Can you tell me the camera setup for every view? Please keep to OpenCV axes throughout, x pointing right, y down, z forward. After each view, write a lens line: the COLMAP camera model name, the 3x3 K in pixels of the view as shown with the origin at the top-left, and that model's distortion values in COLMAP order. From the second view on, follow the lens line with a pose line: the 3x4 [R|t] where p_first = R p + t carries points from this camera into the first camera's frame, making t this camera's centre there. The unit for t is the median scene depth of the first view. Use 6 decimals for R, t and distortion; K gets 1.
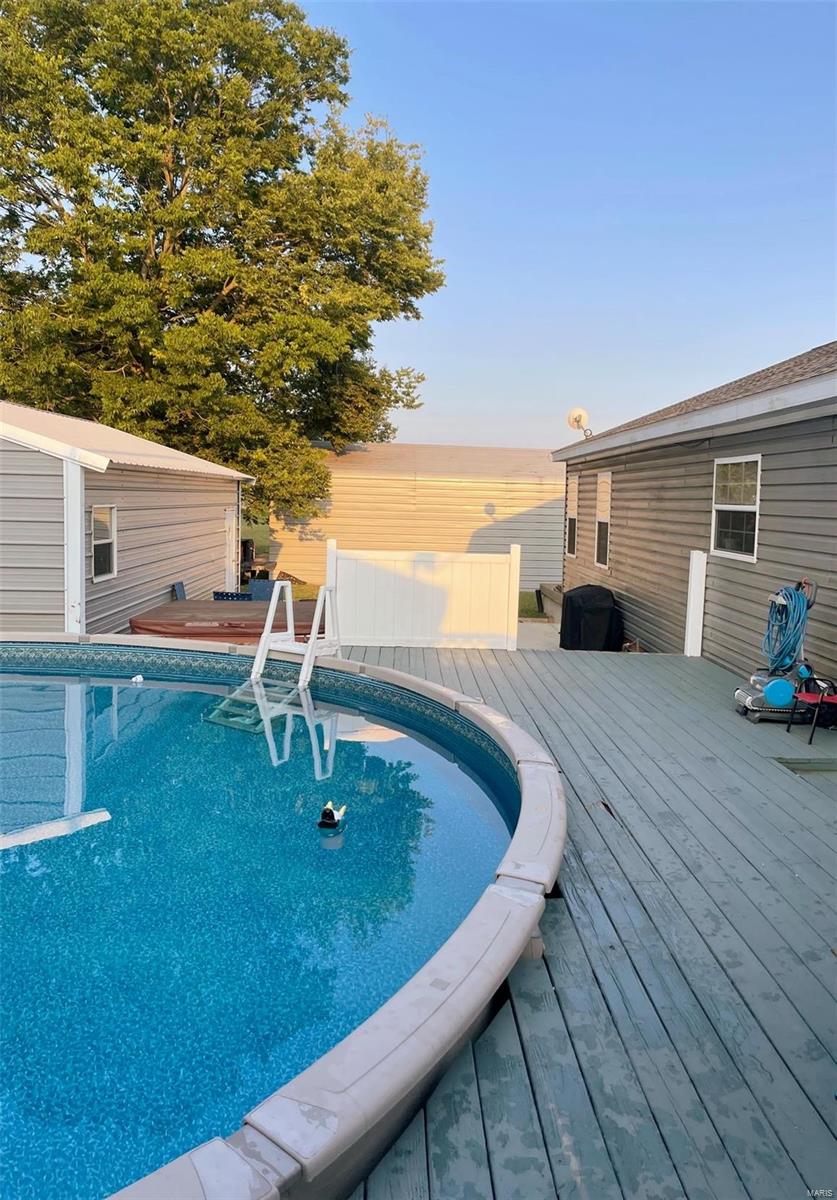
lens RADIAL K [[930.1, 0, 418.5], [0, 930.1, 600.0], [0, 0, 1]] dist [-0.004833, -0.001458]
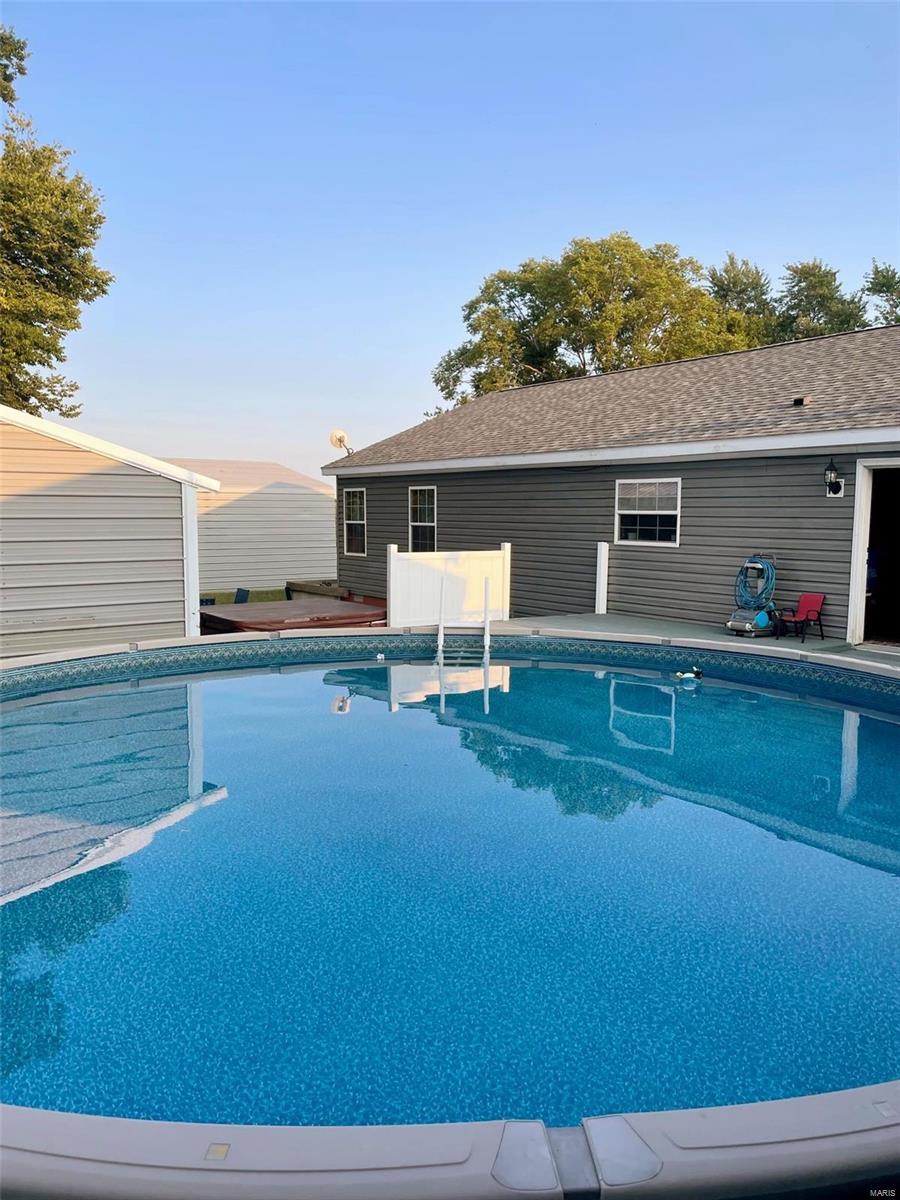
lens RADIAL K [[884.3, 0, 450.0], [0, 884.3, 600.0], [0, 0, 1]] dist [0.037465, 0.001336]
pose [[0.860902, -0.074365, 0.503307, -0.629982], [0.073619, 0.997057, 0.021394, -0.009345], [-0.503416, 0.018634, 0.863843, -0.087229]]
